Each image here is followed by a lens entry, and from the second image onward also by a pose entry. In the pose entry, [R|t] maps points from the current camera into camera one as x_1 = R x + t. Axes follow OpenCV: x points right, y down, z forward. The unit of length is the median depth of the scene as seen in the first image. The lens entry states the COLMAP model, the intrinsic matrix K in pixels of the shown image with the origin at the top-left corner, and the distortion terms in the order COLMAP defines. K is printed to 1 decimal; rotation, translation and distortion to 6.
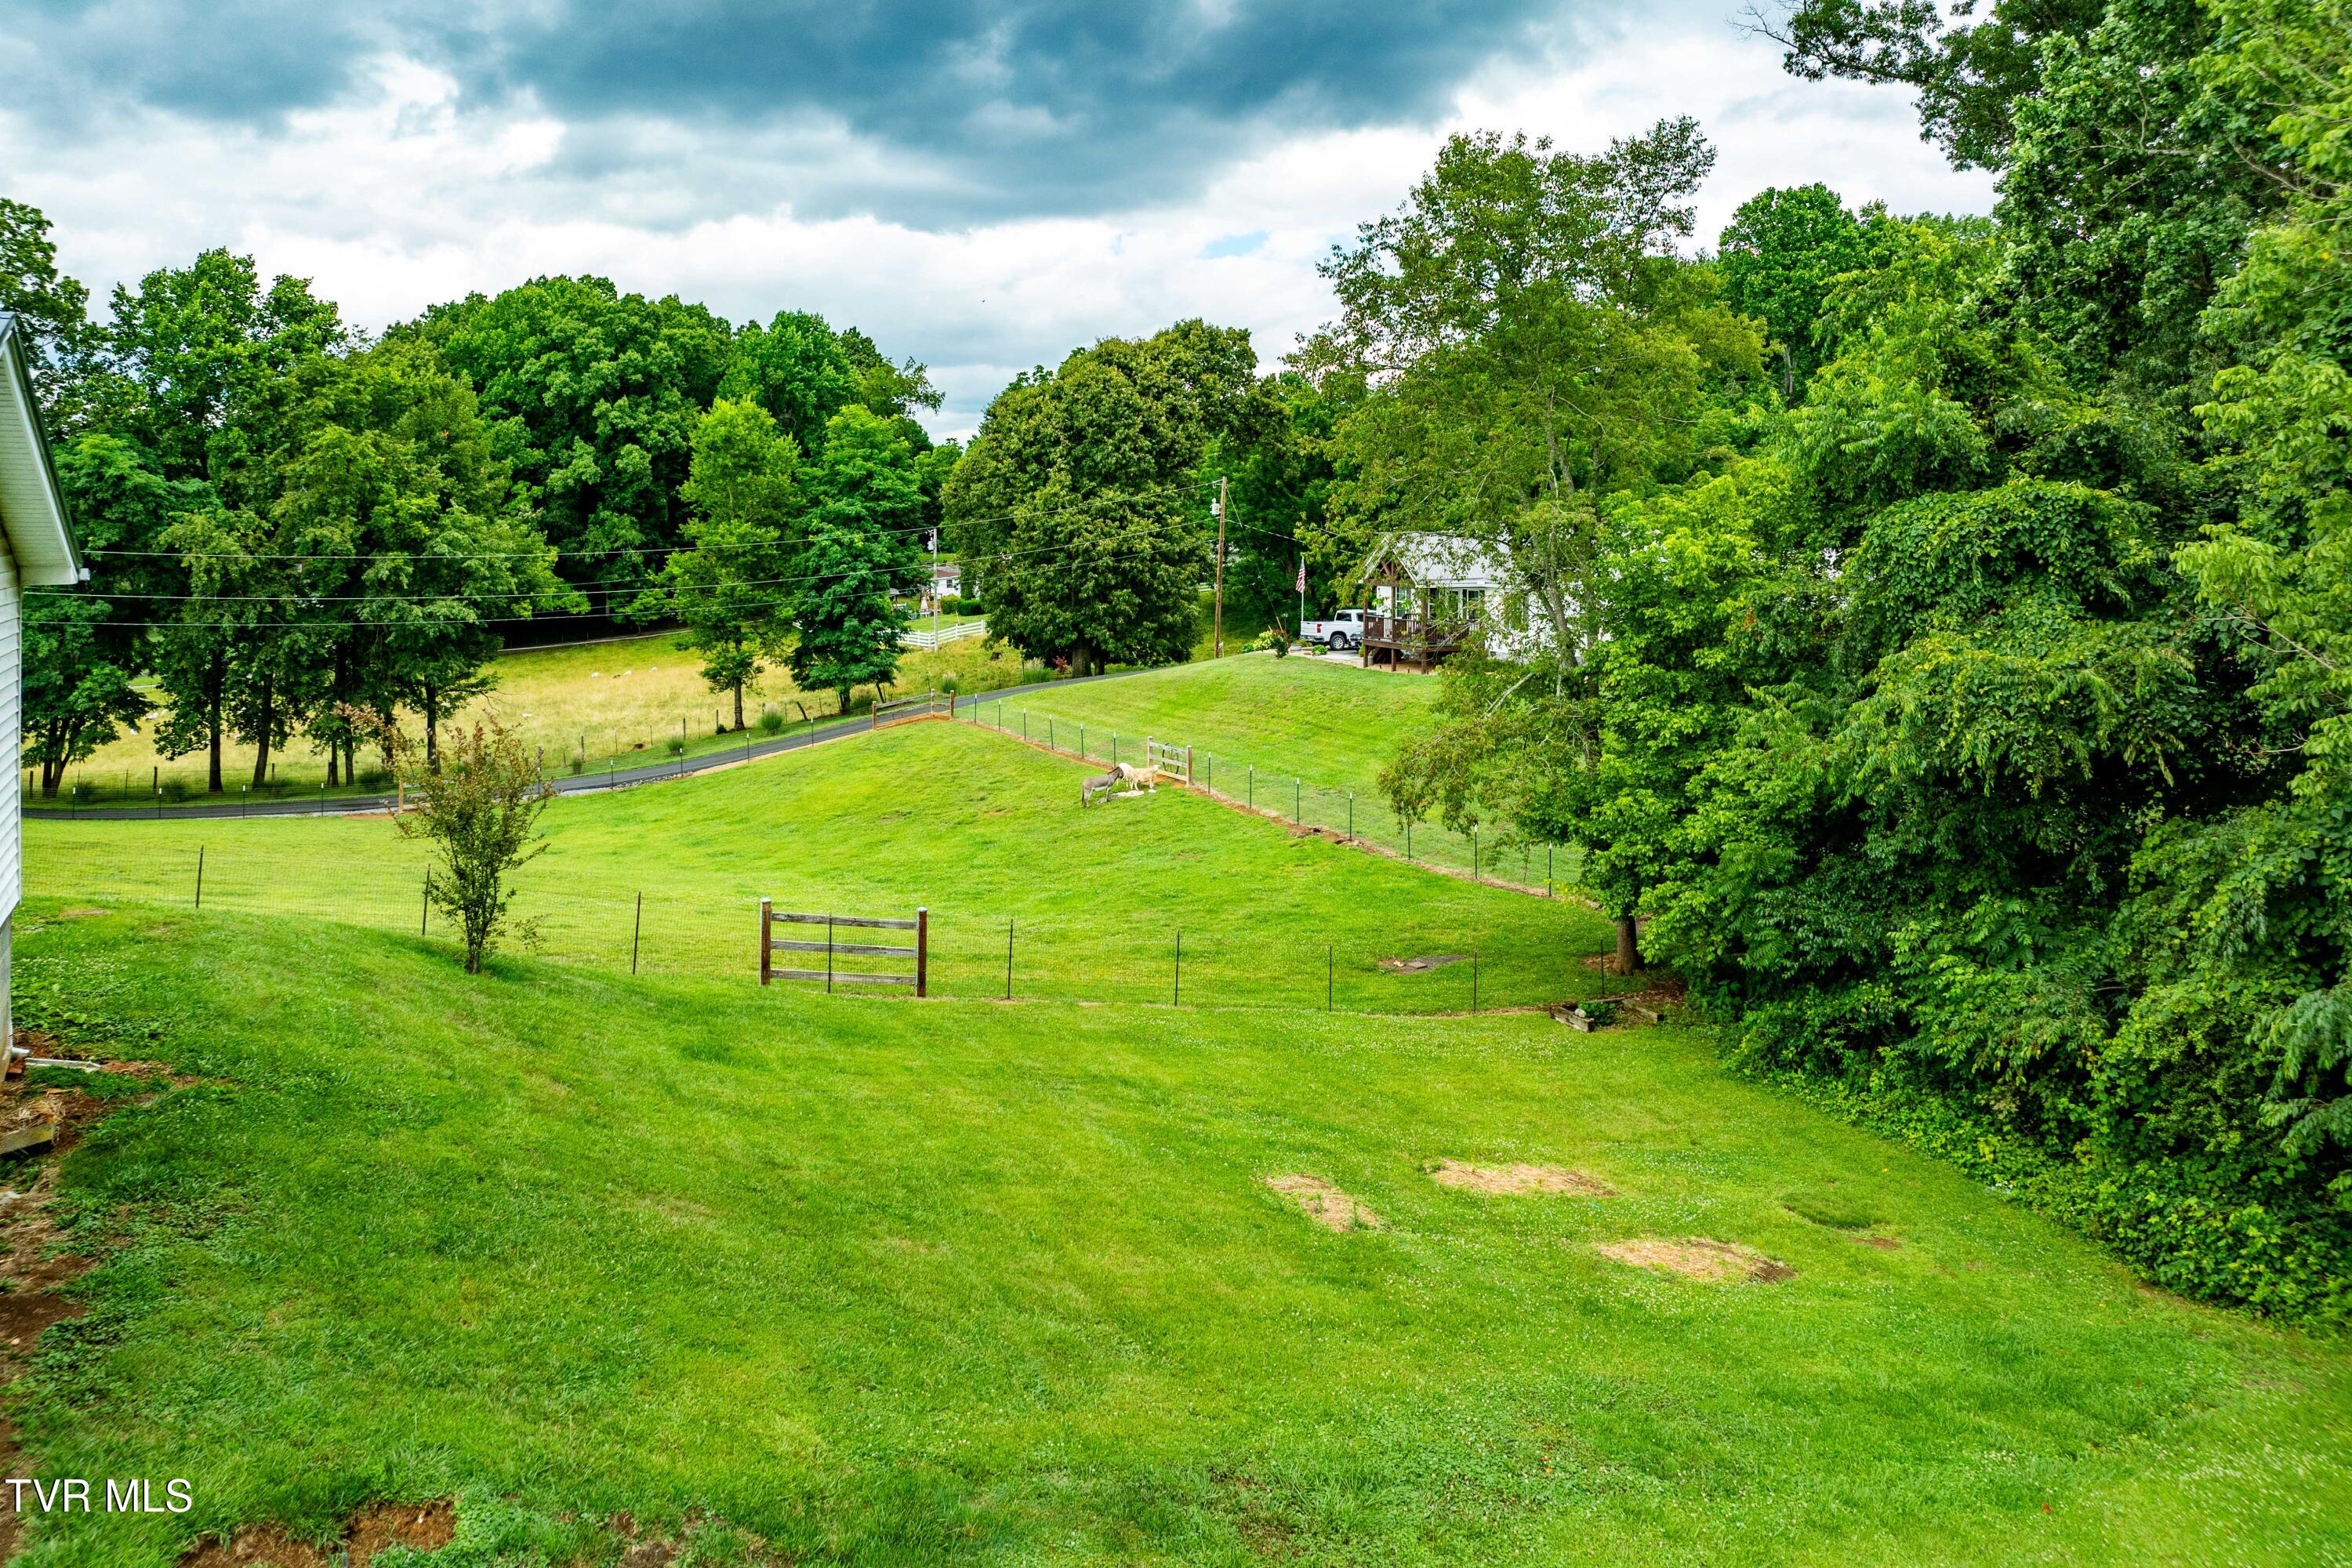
lens RADIAL K [[1717.7, 0, 1180.1], [0, 1717.7, 486.6], [0, 0, 1]] dist [-0.038684, 0.001957]
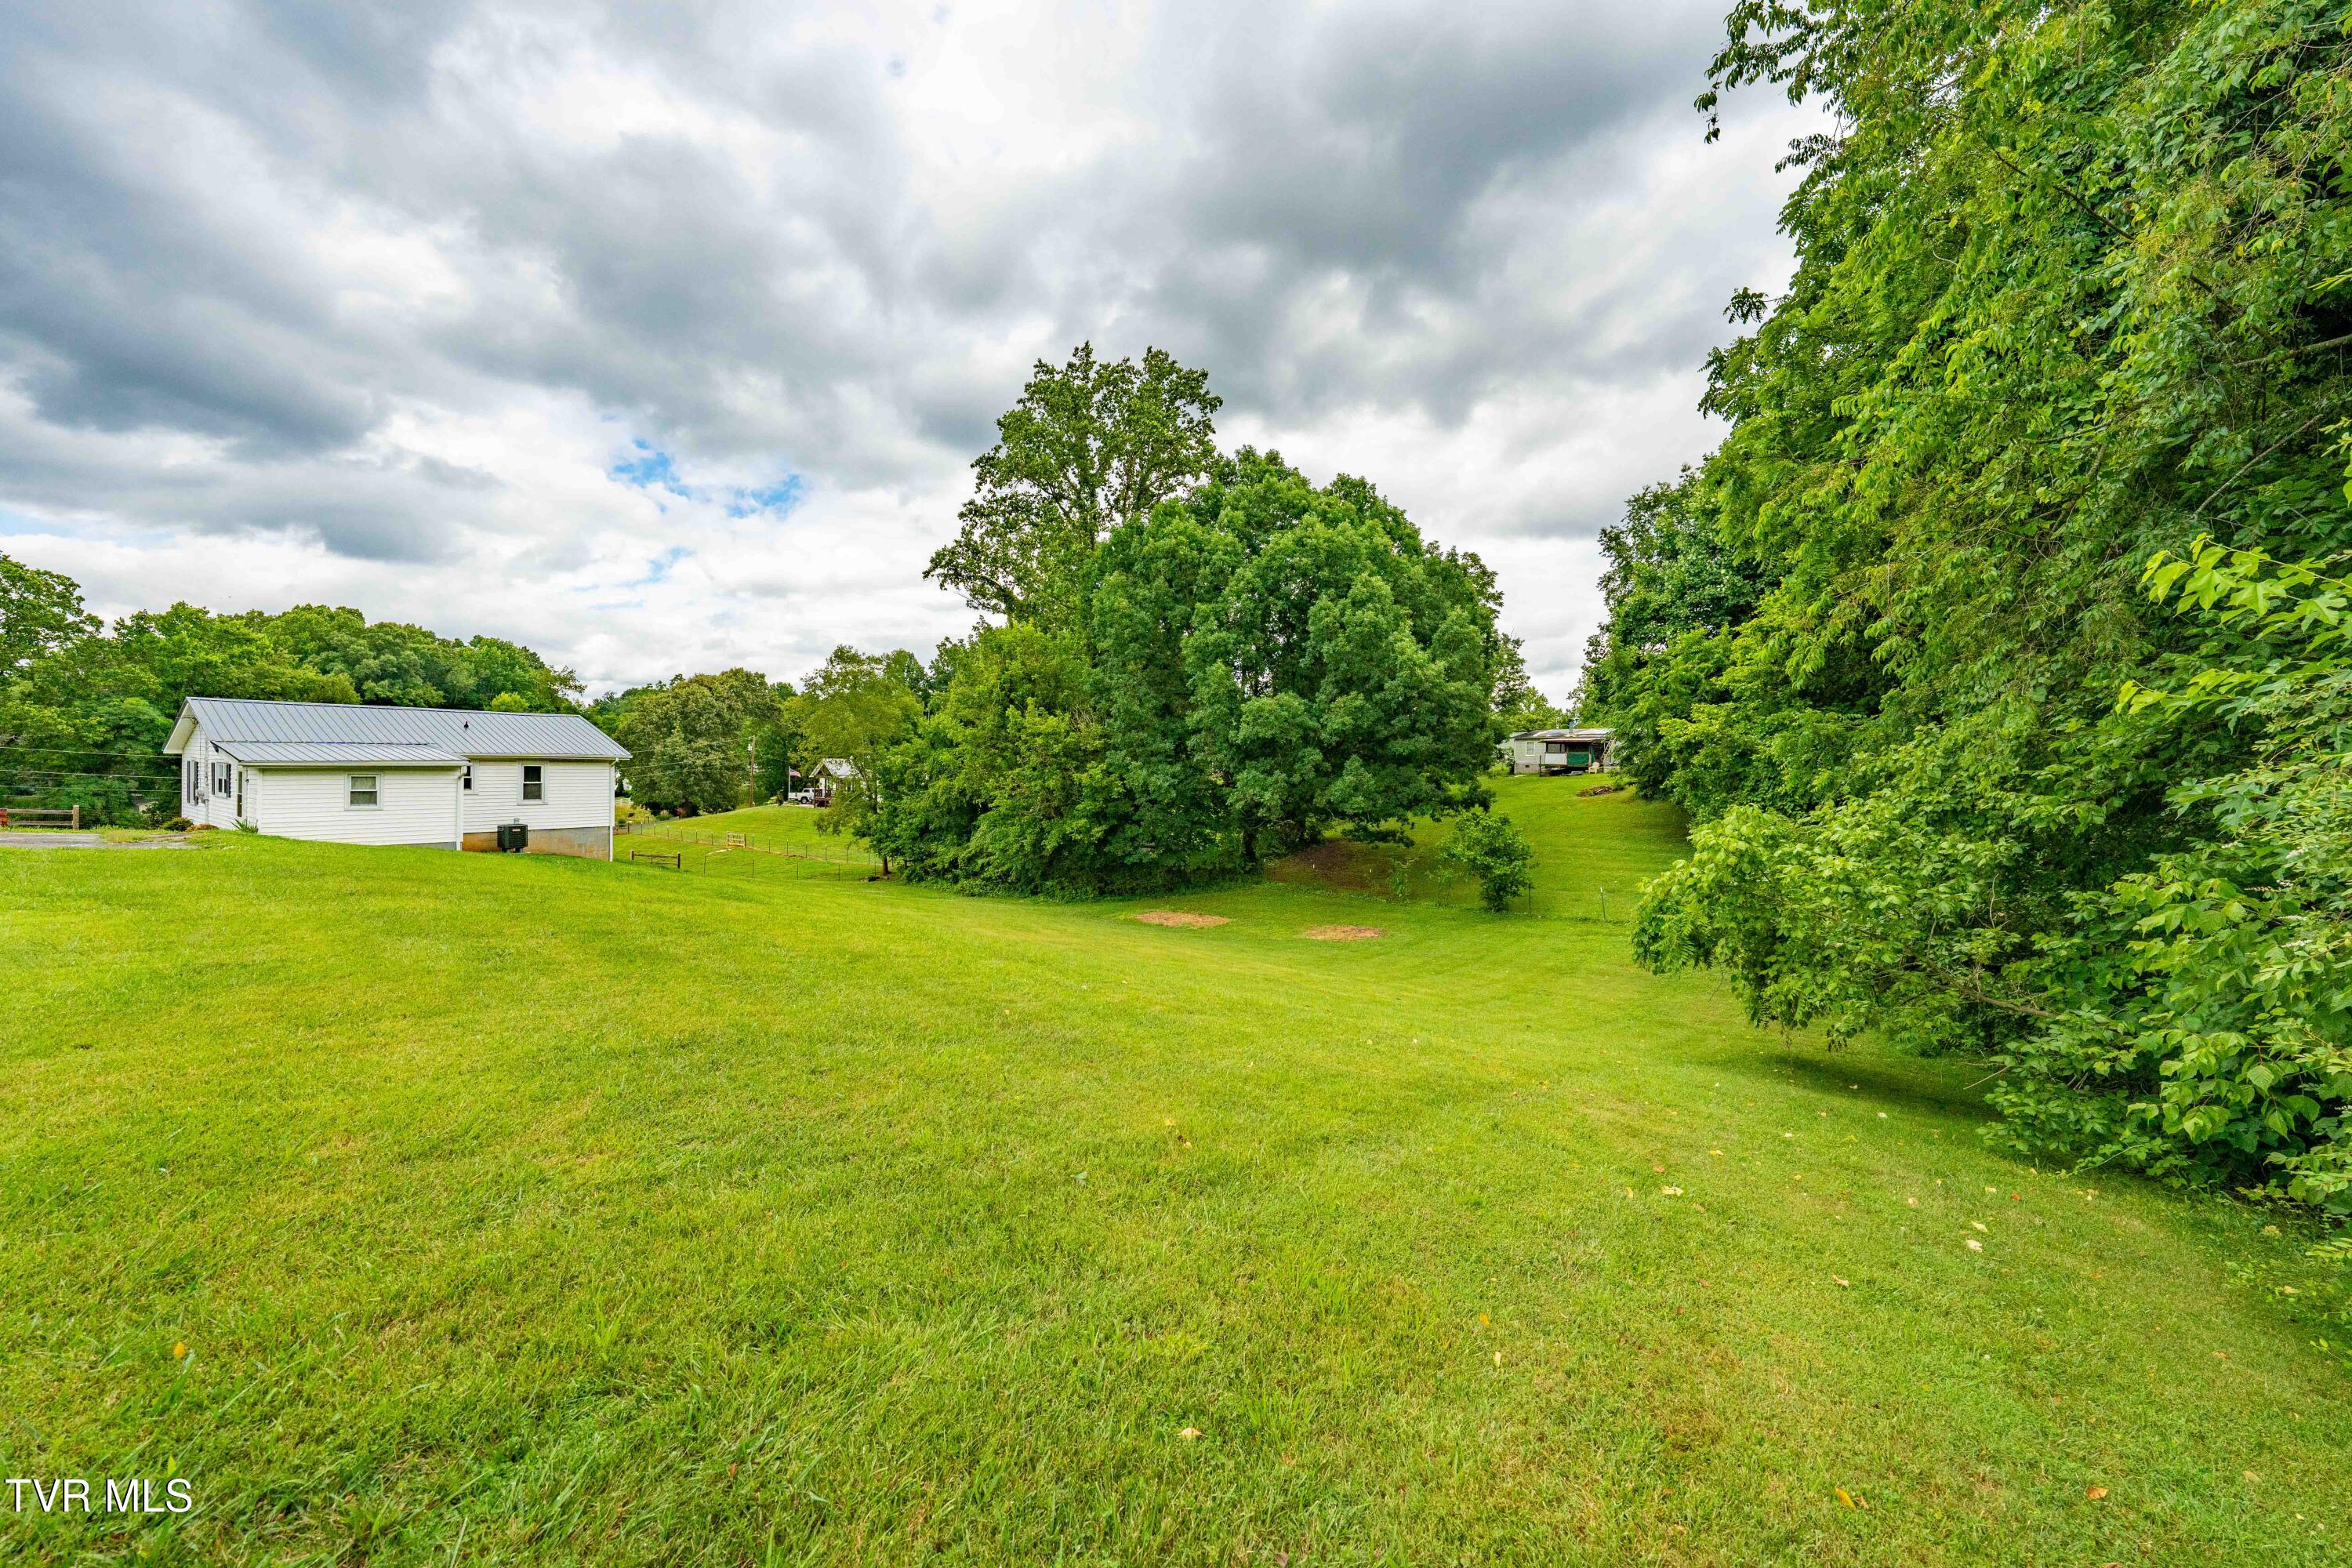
lens RADIAL K [[846.3, 0, 1189.8], [0, 846.3, 766.1], [0, 0, 1]] dist [-0.003194, -0.000463]
pose [[0.870578, 0.013698, 0.491840, -0.032704], [-0.027589, 0.999399, 0.021001, -0.005013], [-0.491257, -0.031853, 0.870432, -0.435373]]
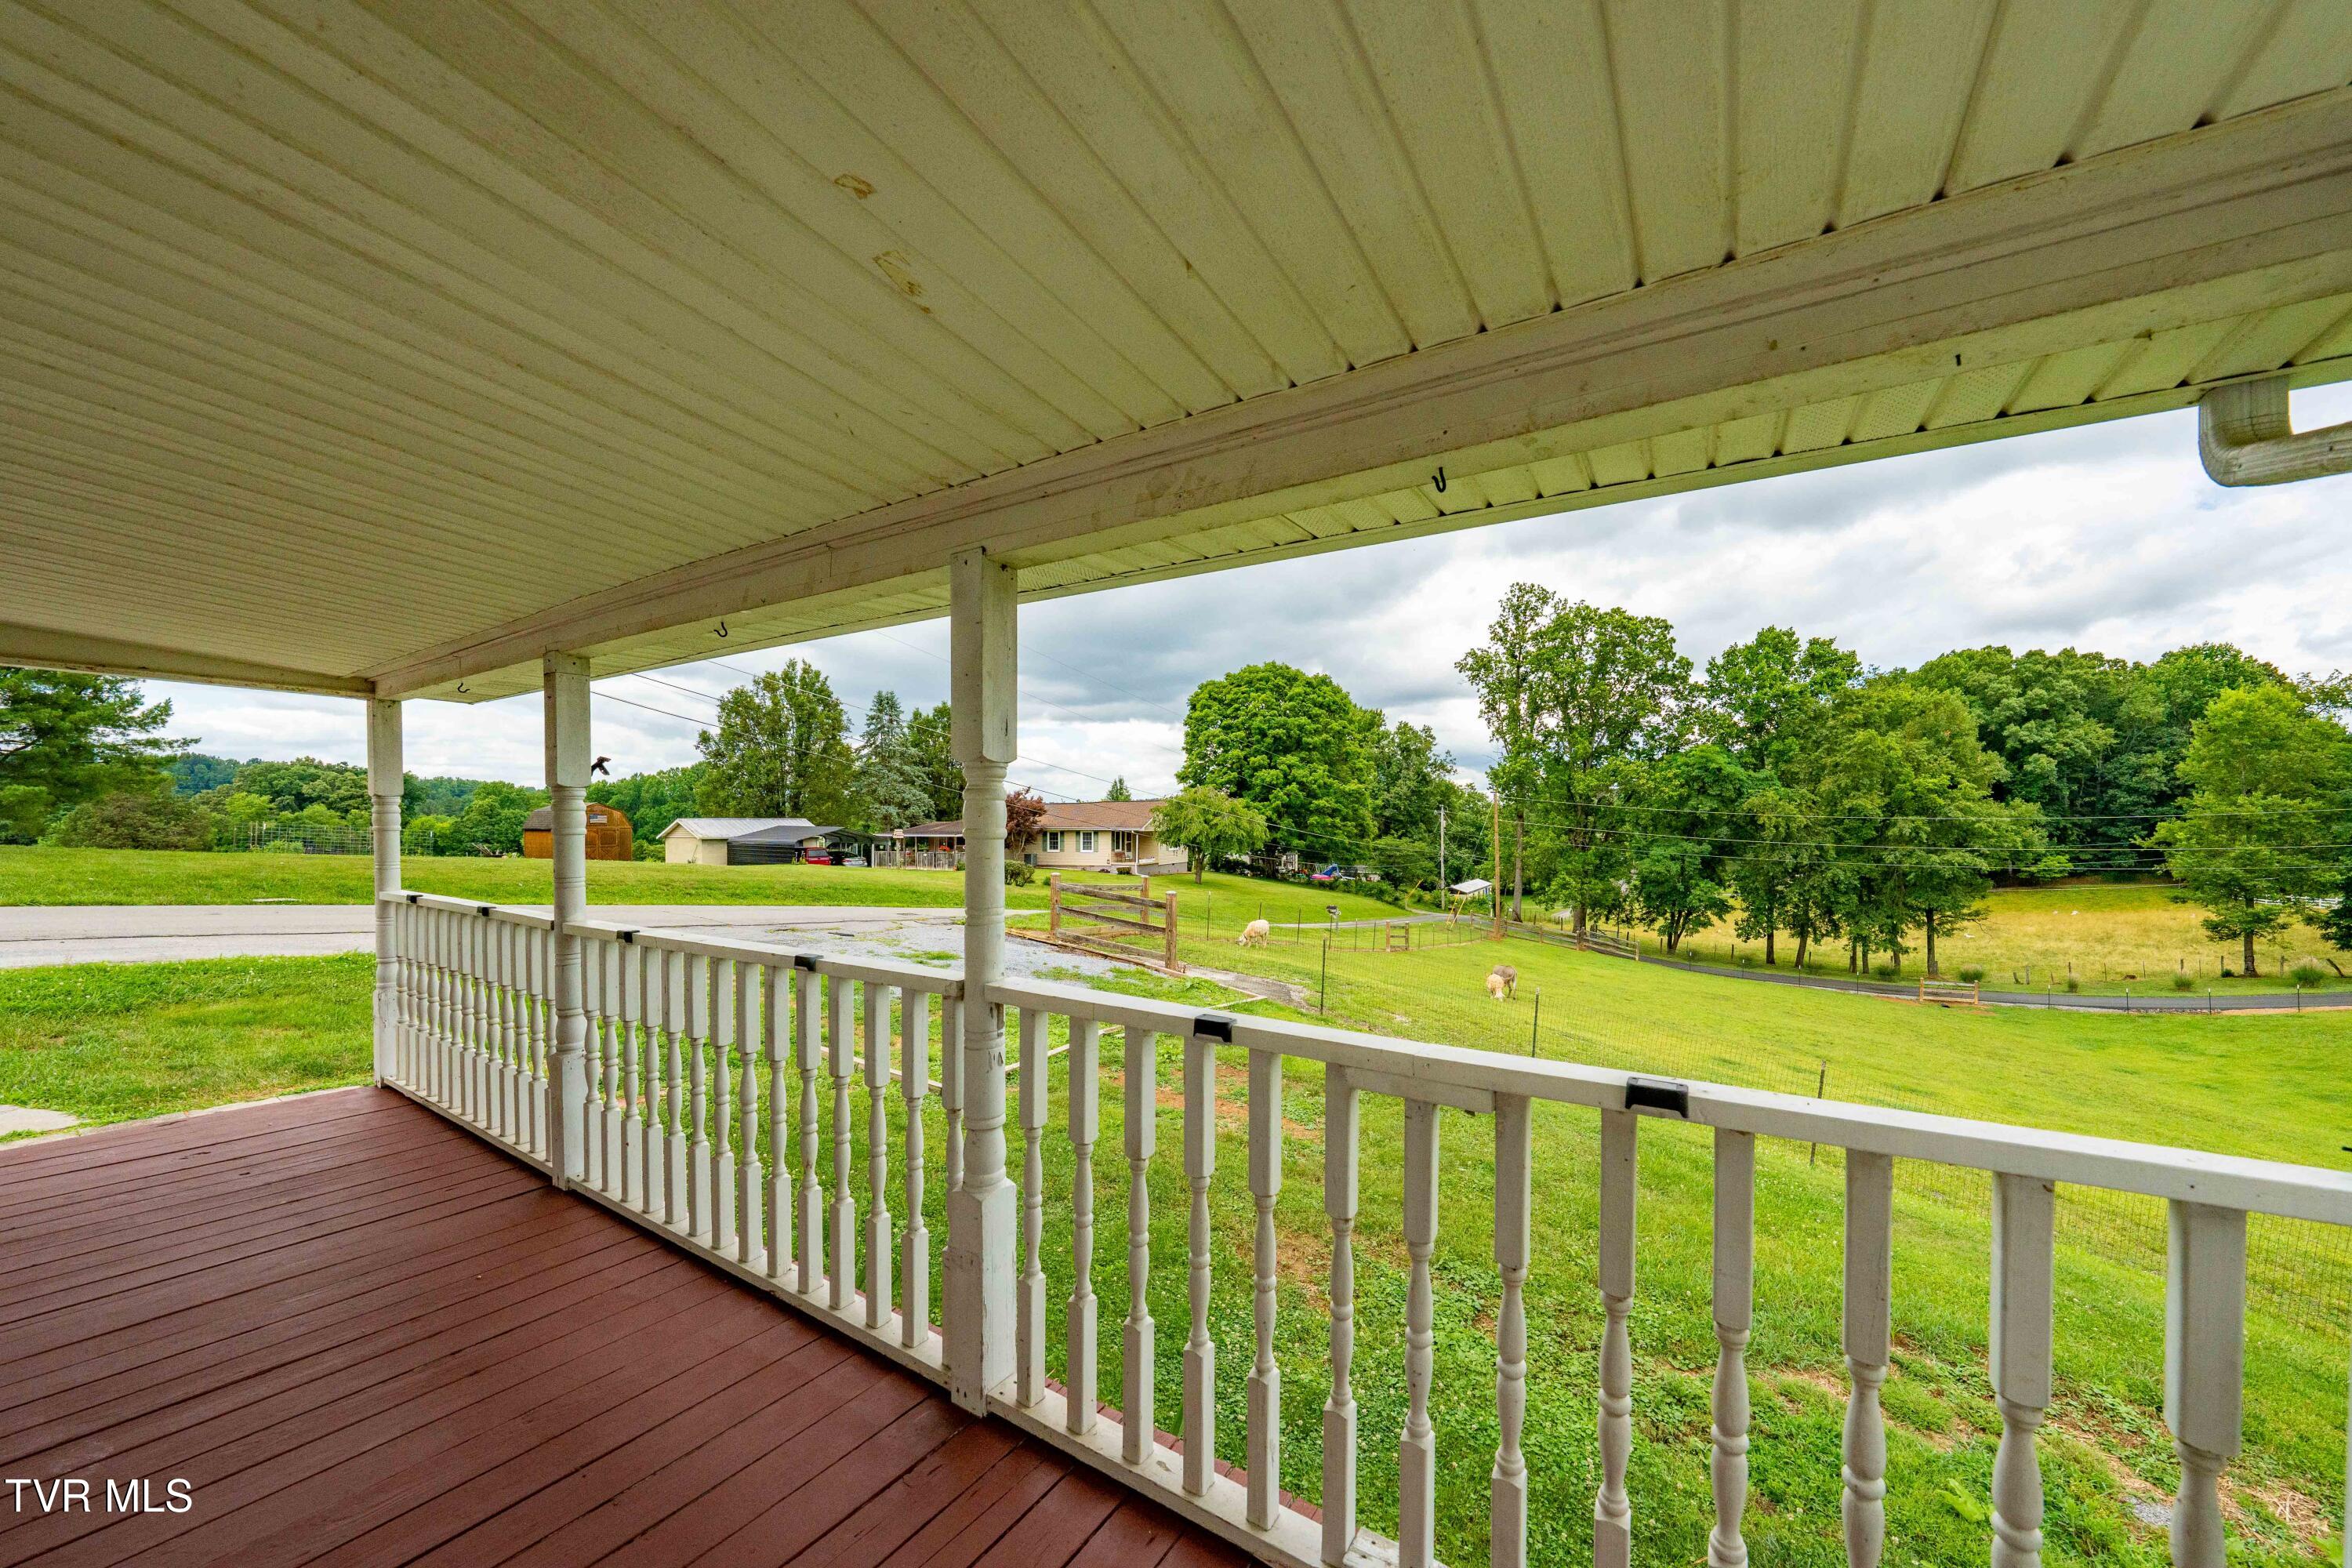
lens RADIAL K [[813.3, 0, 1244.3], [0, 813.3, 836.6], [0, 0, 1]] dist [-0.007718, 0.000058]
pose [[0.513191, 0.022240, -0.857986, -0.163507], [0.014096, 0.999311, 0.034334, 0.023494], [0.858159, -0.029714, 0.512524, 0.174386]]
